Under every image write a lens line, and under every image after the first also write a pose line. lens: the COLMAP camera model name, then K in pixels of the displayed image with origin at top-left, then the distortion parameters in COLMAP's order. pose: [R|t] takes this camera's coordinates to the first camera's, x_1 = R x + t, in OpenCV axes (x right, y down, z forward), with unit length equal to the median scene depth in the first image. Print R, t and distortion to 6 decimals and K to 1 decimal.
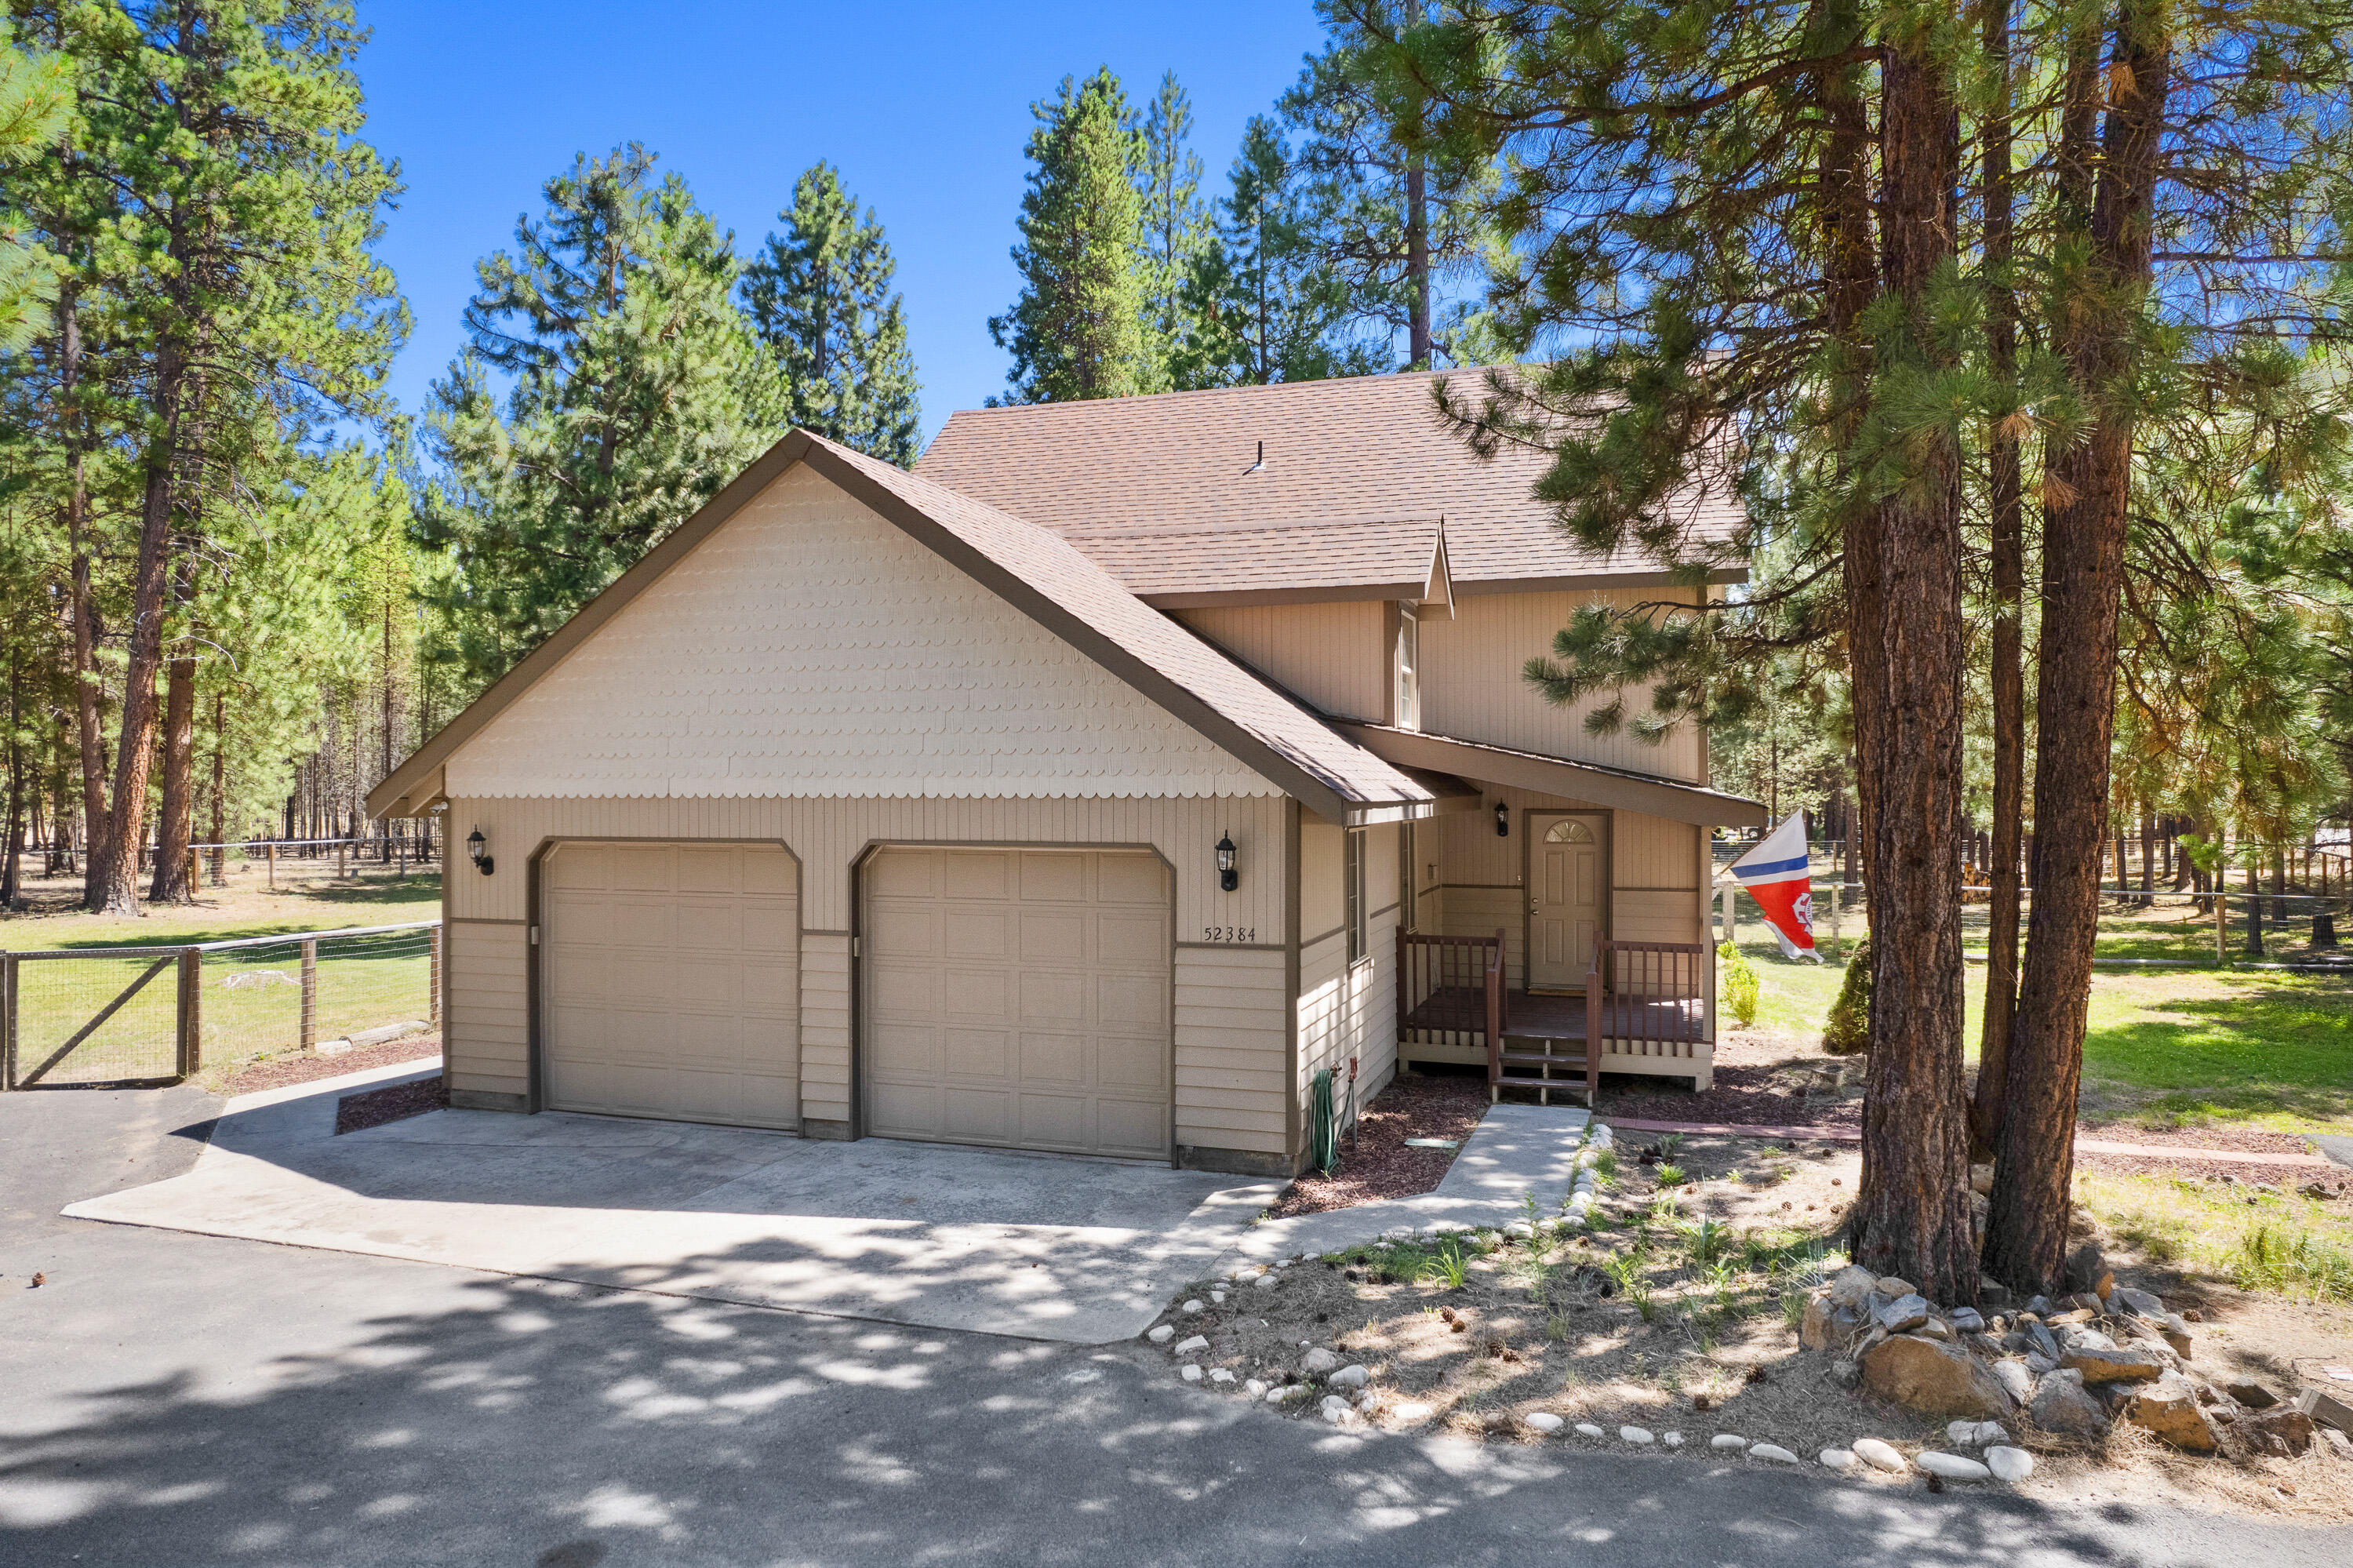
lens RADIAL K [[1514.0, 0, 1171.6], [0, 1514.0, 785.3], [0, 0, 1]] dist [-0.071309, 0.055156]
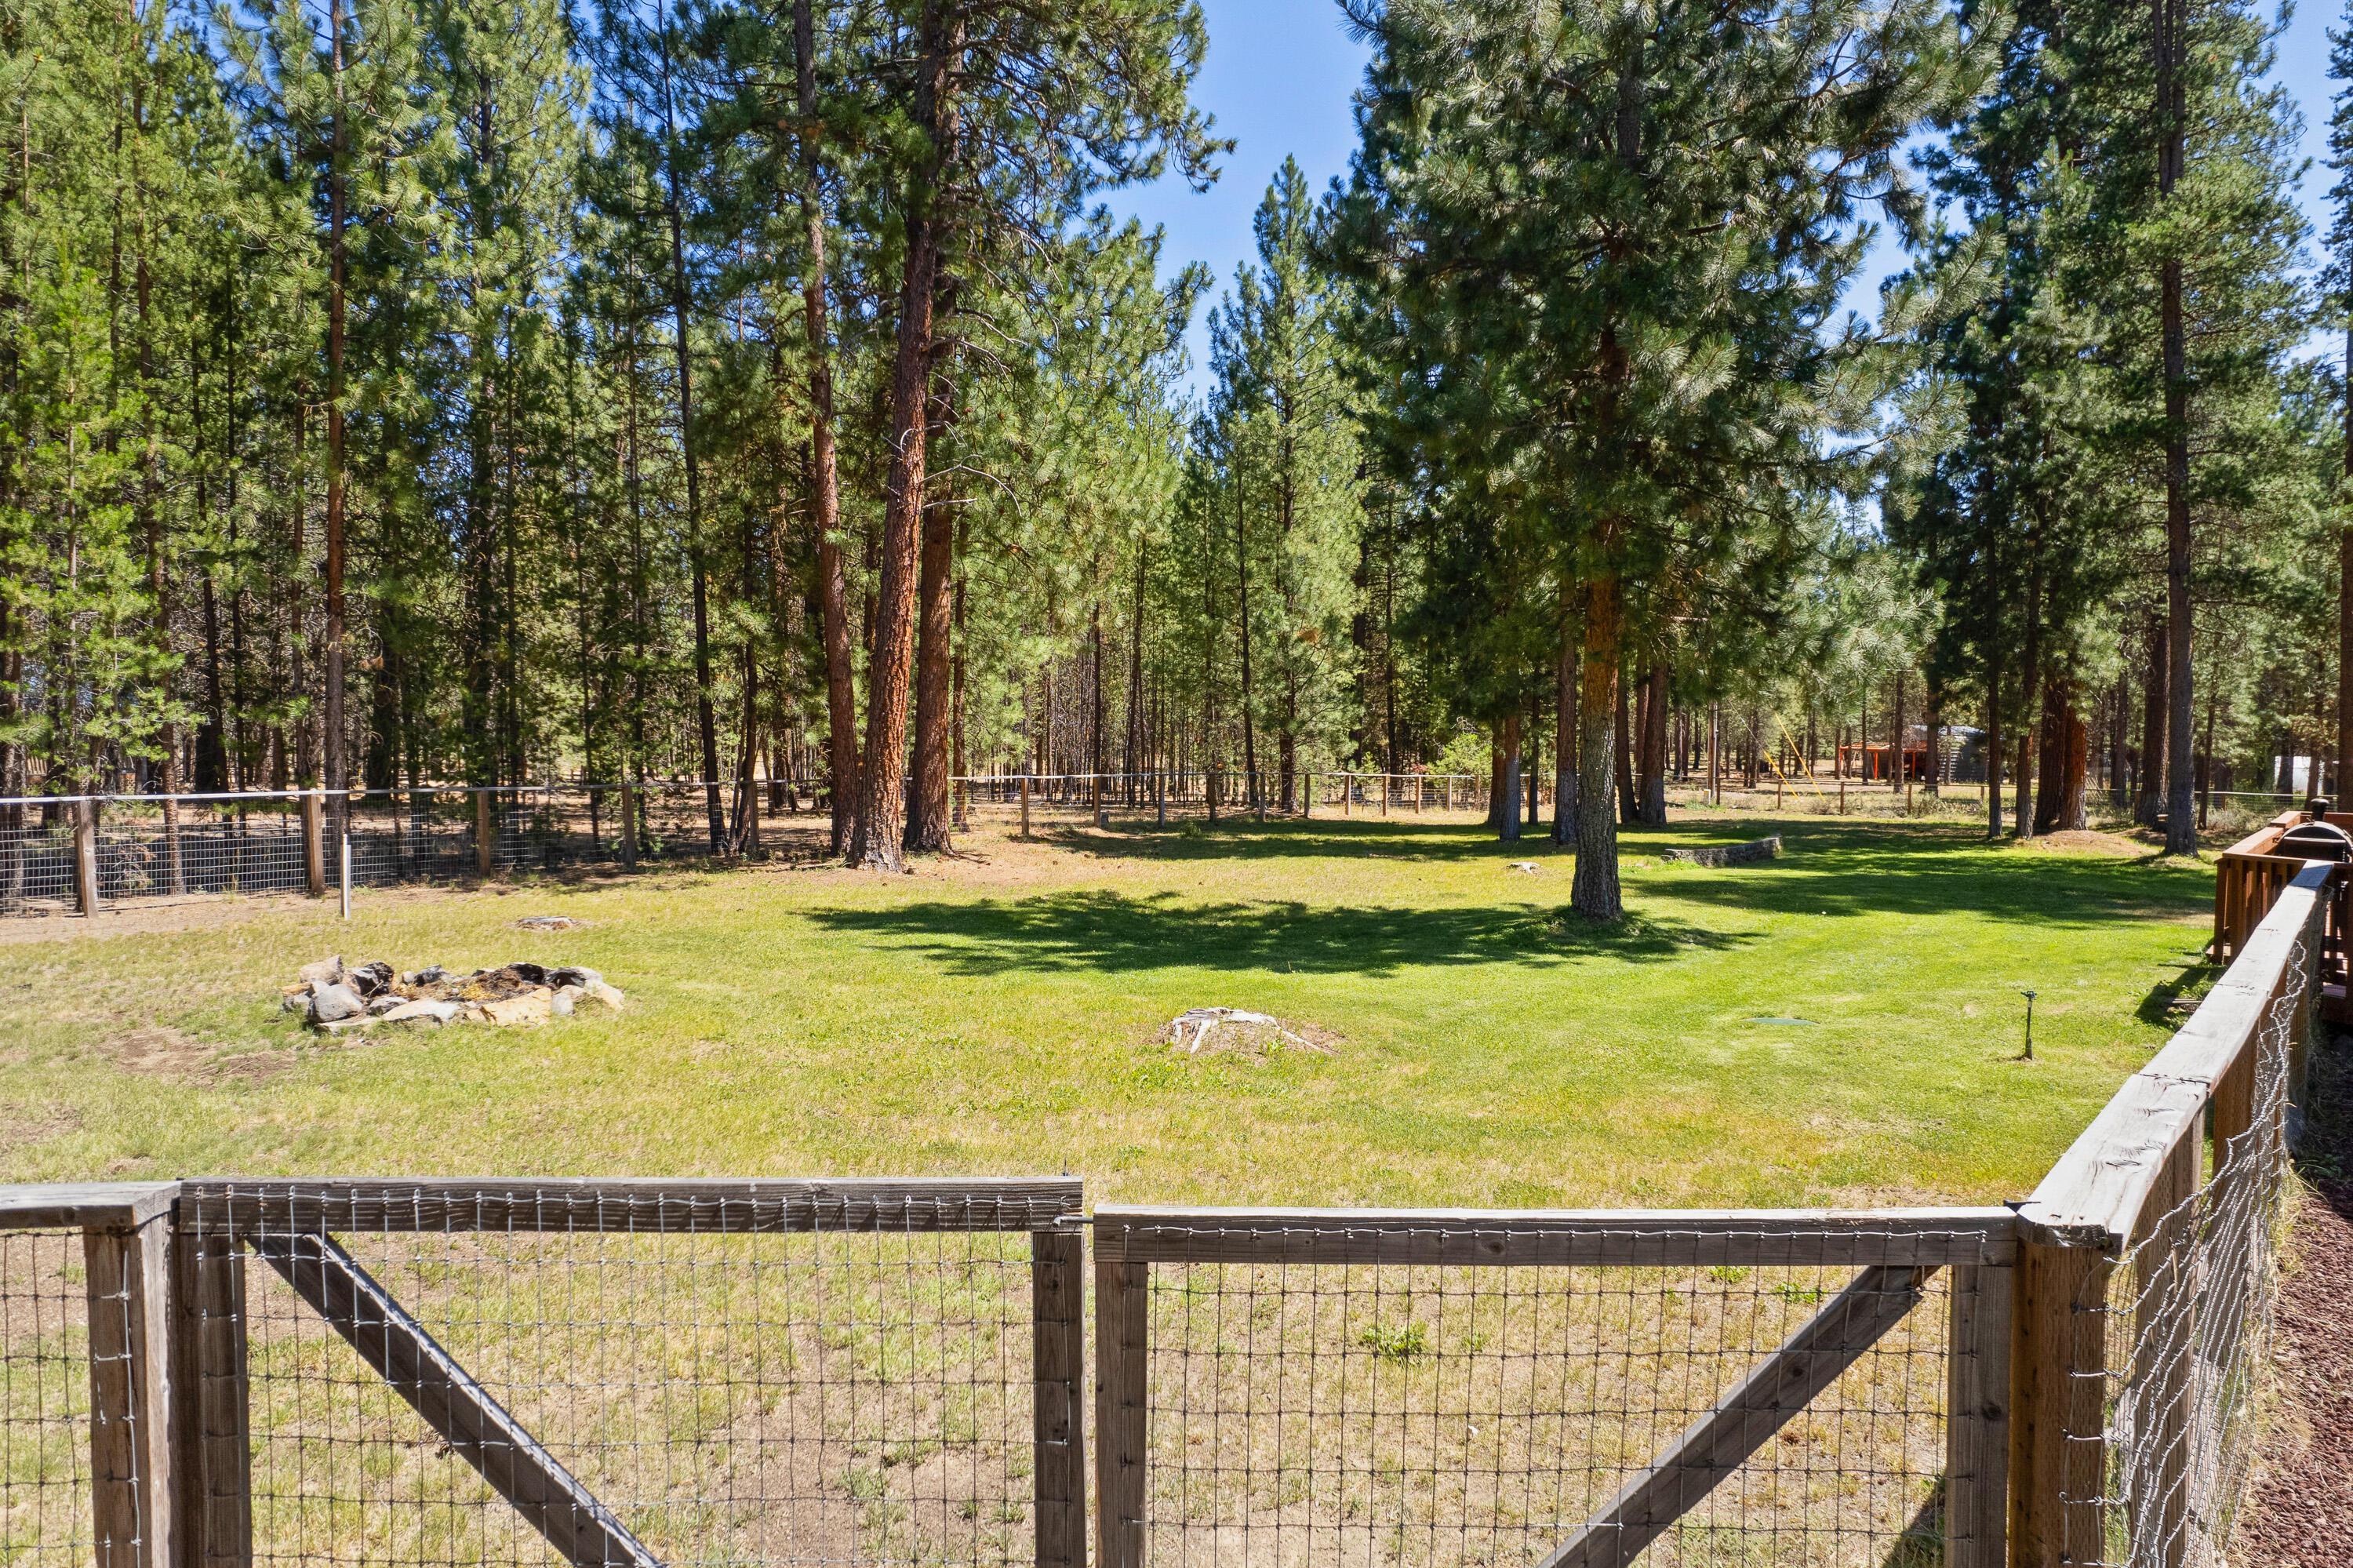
lens RADIAL K [[1514.0, 0, 1171.6], [0, 1514.0, 785.3], [0, 0, 1]] dist [-0.071309, 0.055156]
pose [[0.933938, 0.003247, -0.357420, -0.311887], [0.008166, 0.999504, 0.030419, 0.025755], [0.357341, -0.031328, 0.933448, 0.366707]]
